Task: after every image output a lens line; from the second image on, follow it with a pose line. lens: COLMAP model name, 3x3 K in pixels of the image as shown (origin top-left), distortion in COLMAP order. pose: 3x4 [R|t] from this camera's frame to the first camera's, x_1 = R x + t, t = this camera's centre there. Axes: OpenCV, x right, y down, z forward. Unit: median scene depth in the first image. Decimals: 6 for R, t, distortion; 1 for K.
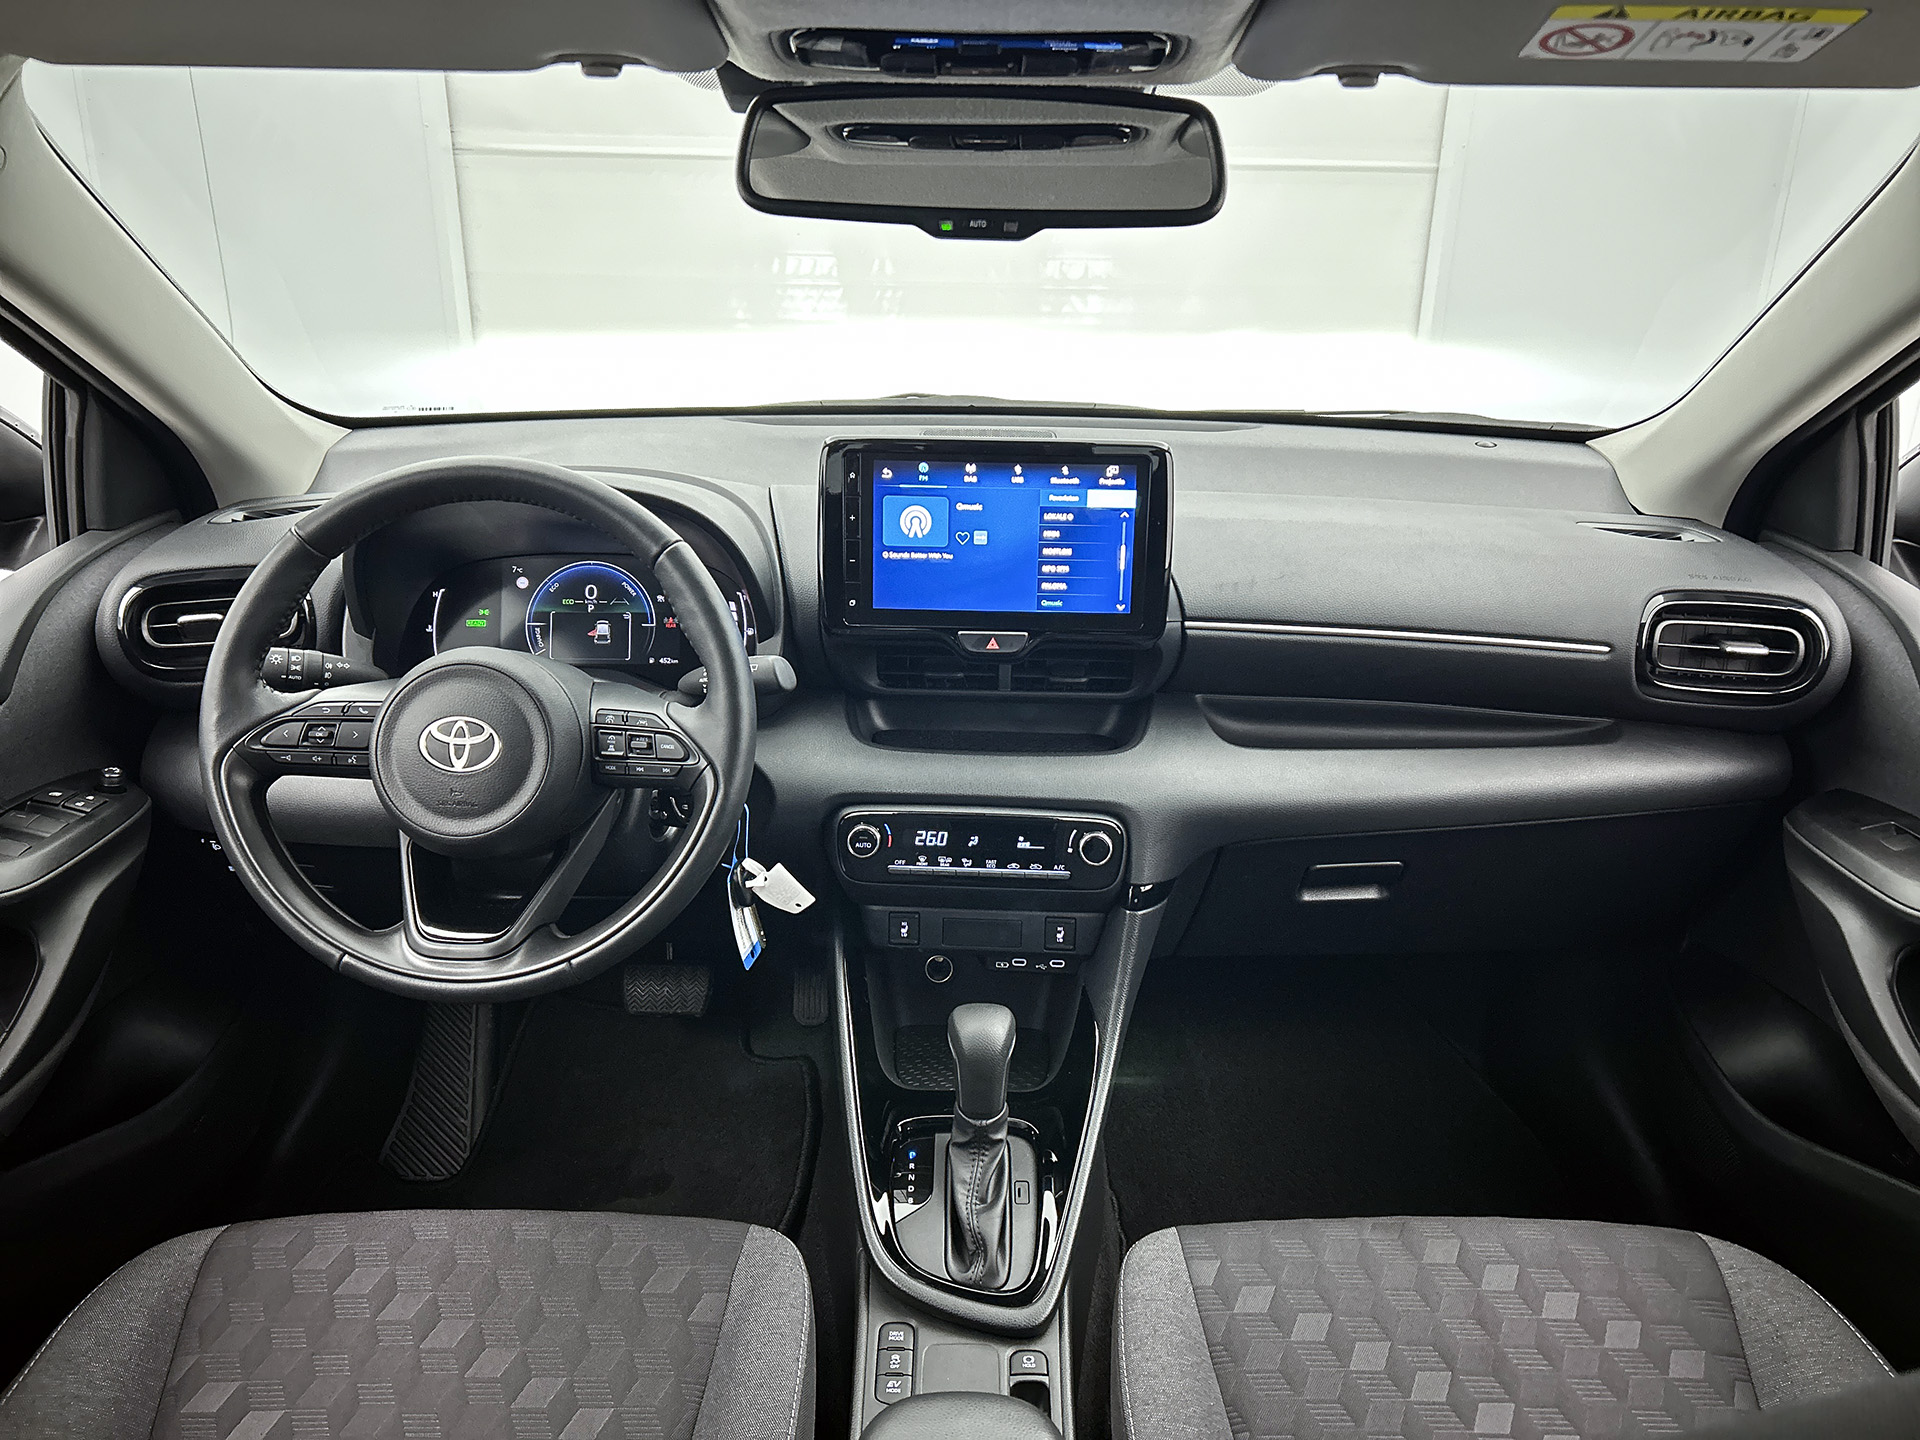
lens RADIAL K [[1473.6, 0, 975.7], [0, 1473.6, 717.7], [0, 0, 1]] dist [0.048700, -0.052702]
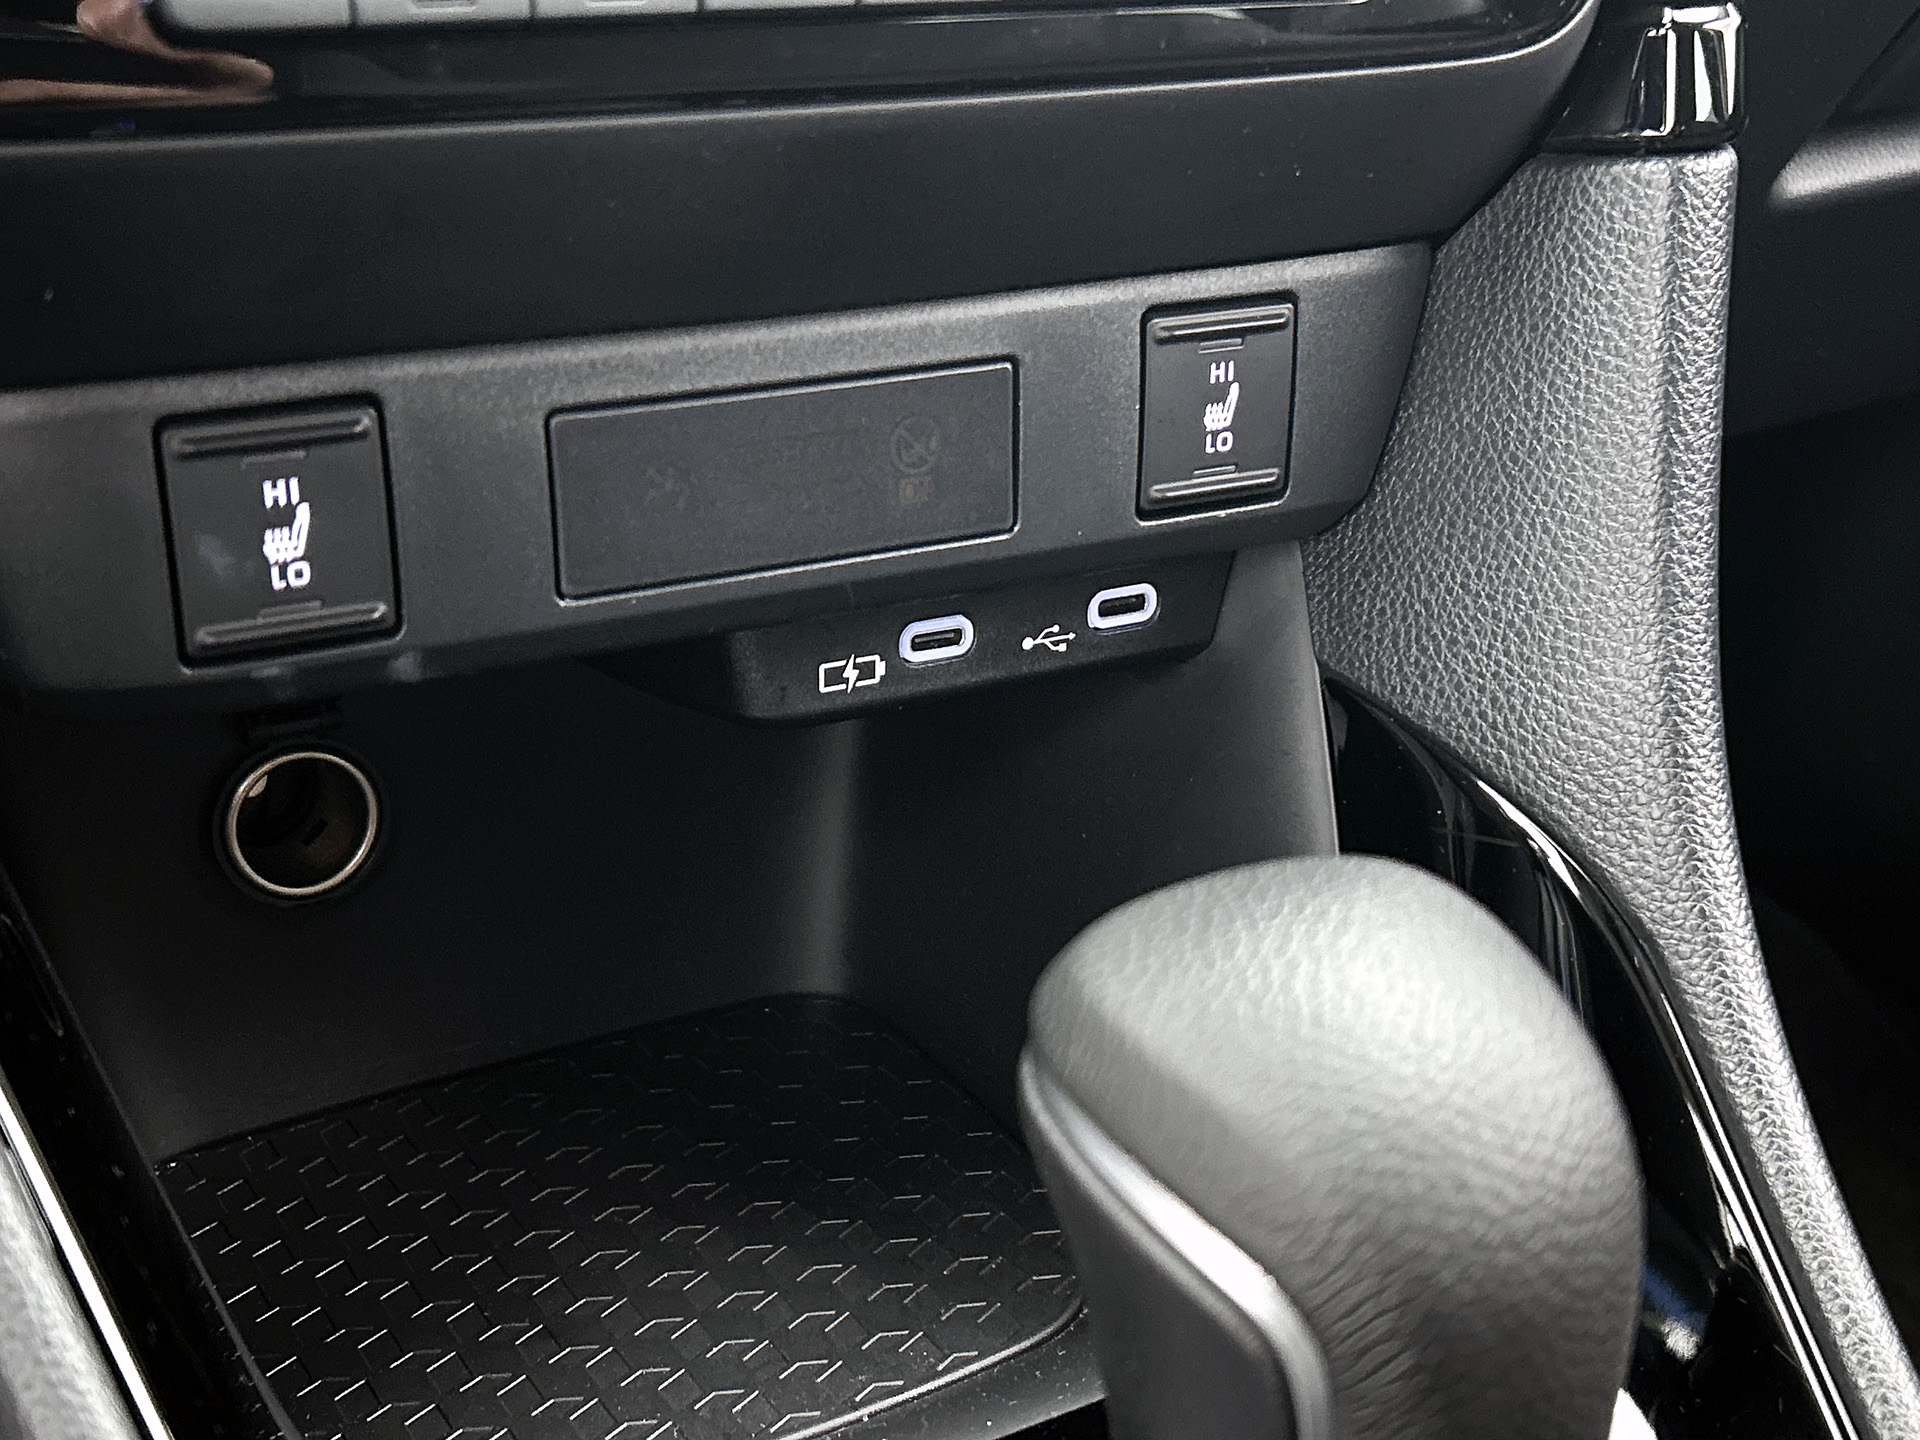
lens RADIAL K [[2417.4, 0, 940.2], [0, 2417.4, 672.1], [0, 0, 1]] dist [0.204998, 0.000000]
pose [[0.861088, -0.200125, 0.467415, -0.112186], [0.146941, 0.978005, 0.148036, 0.137611], [-0.486760, -0.058790, 0.871555, 0.812948]]
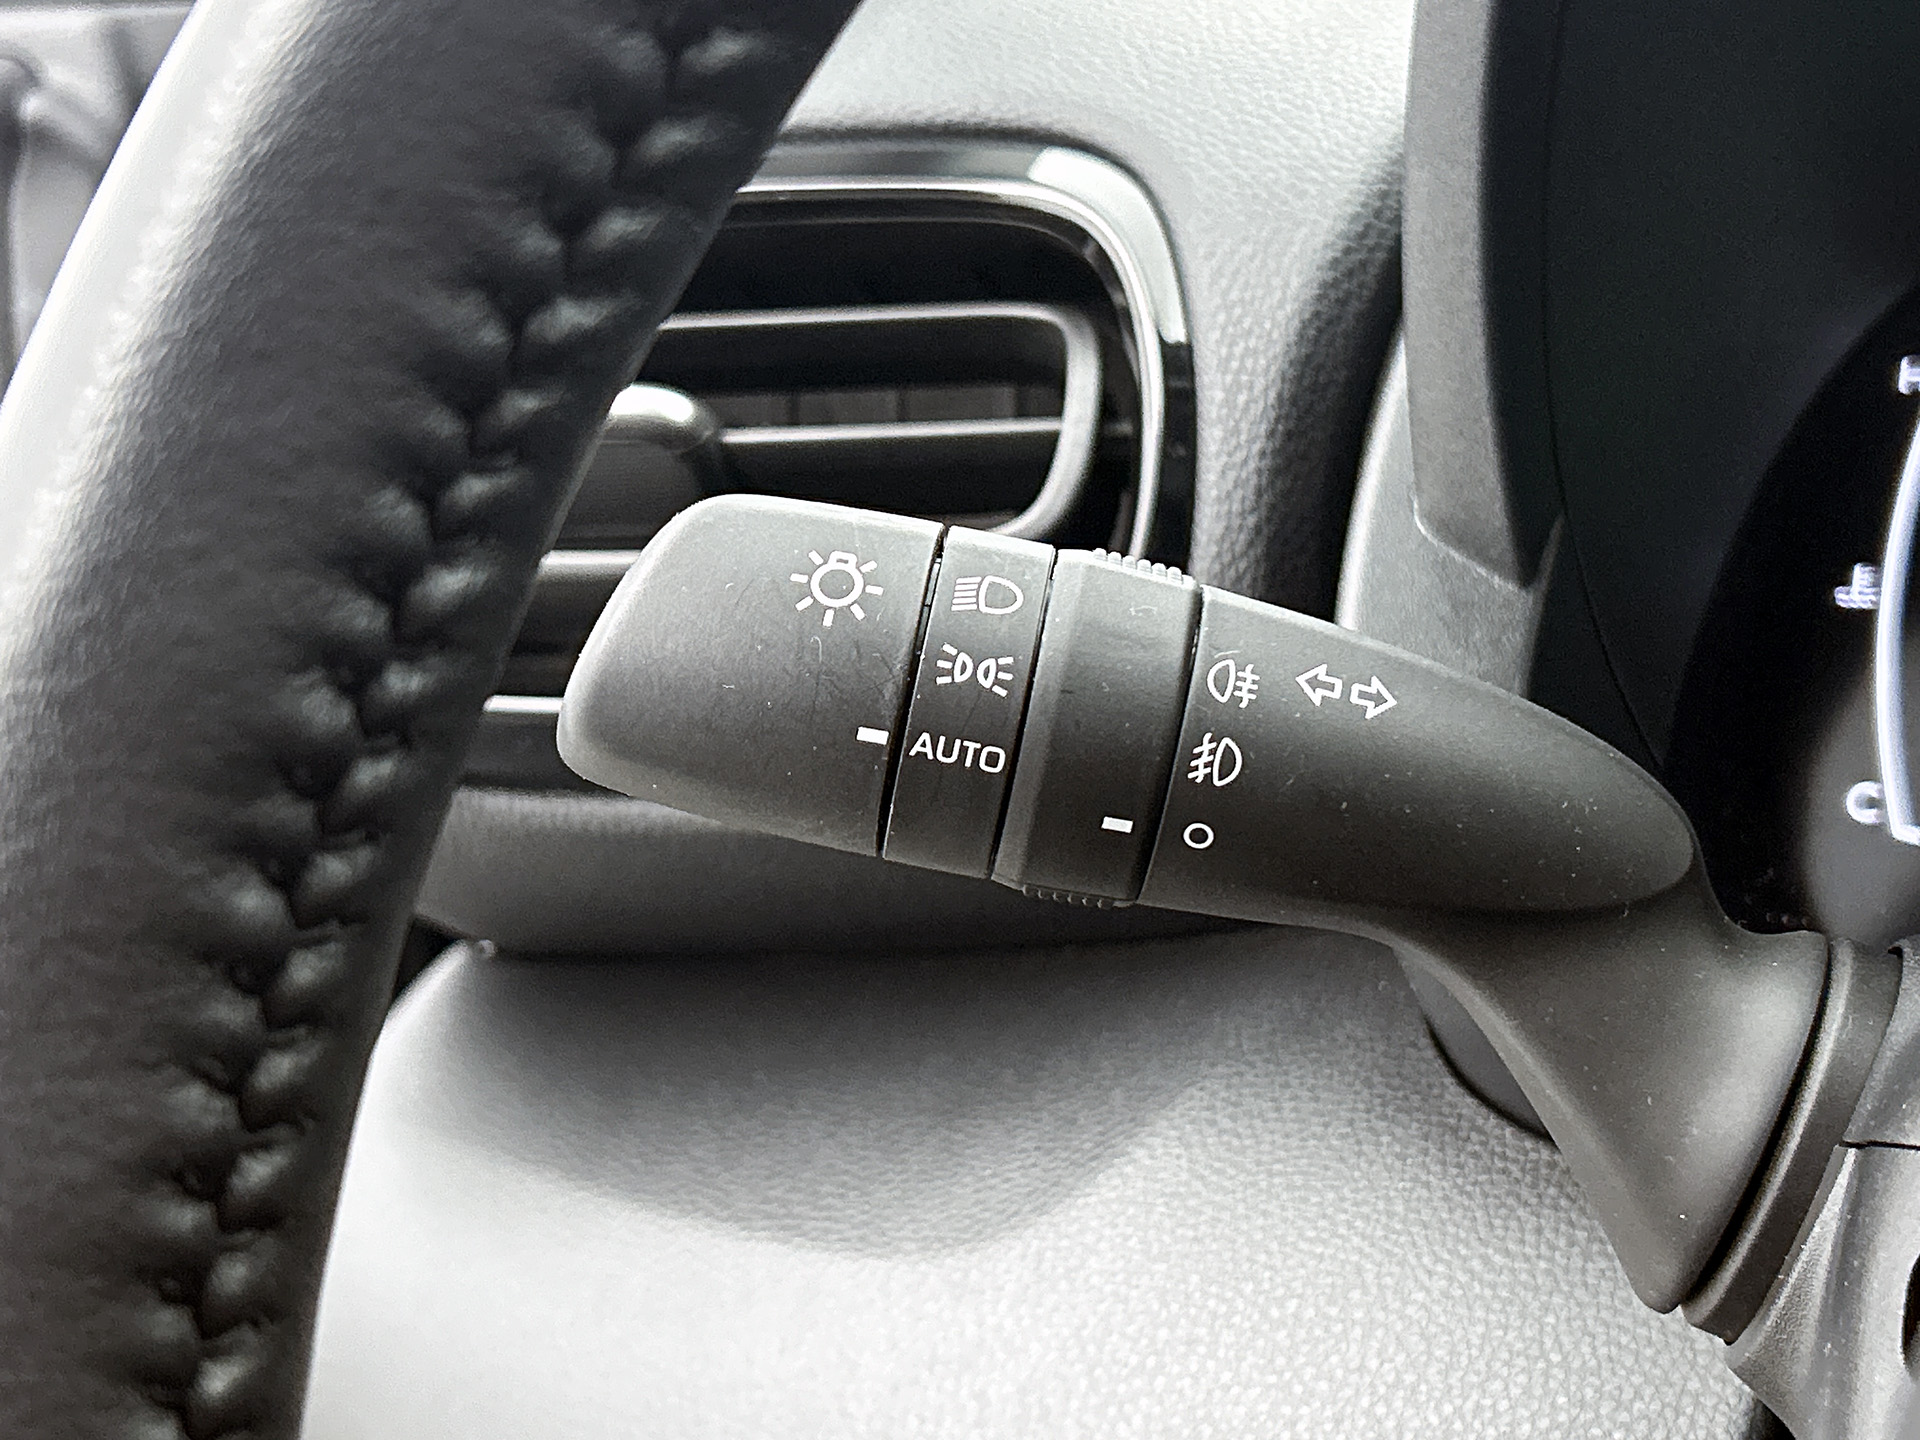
lens RADIAL K [[2857.2, 0, 1019.8], [0, 2857.2, 767.0], [0, 0, 1]] dist [0.176784, 0.000000]
pose [[0.867346, 0.063128, -0.493686, -0.322649], [-0.116473, 0.990125, -0.078020, -0.007931], [0.483885, 0.125171, 0.866134, 0.762502]]
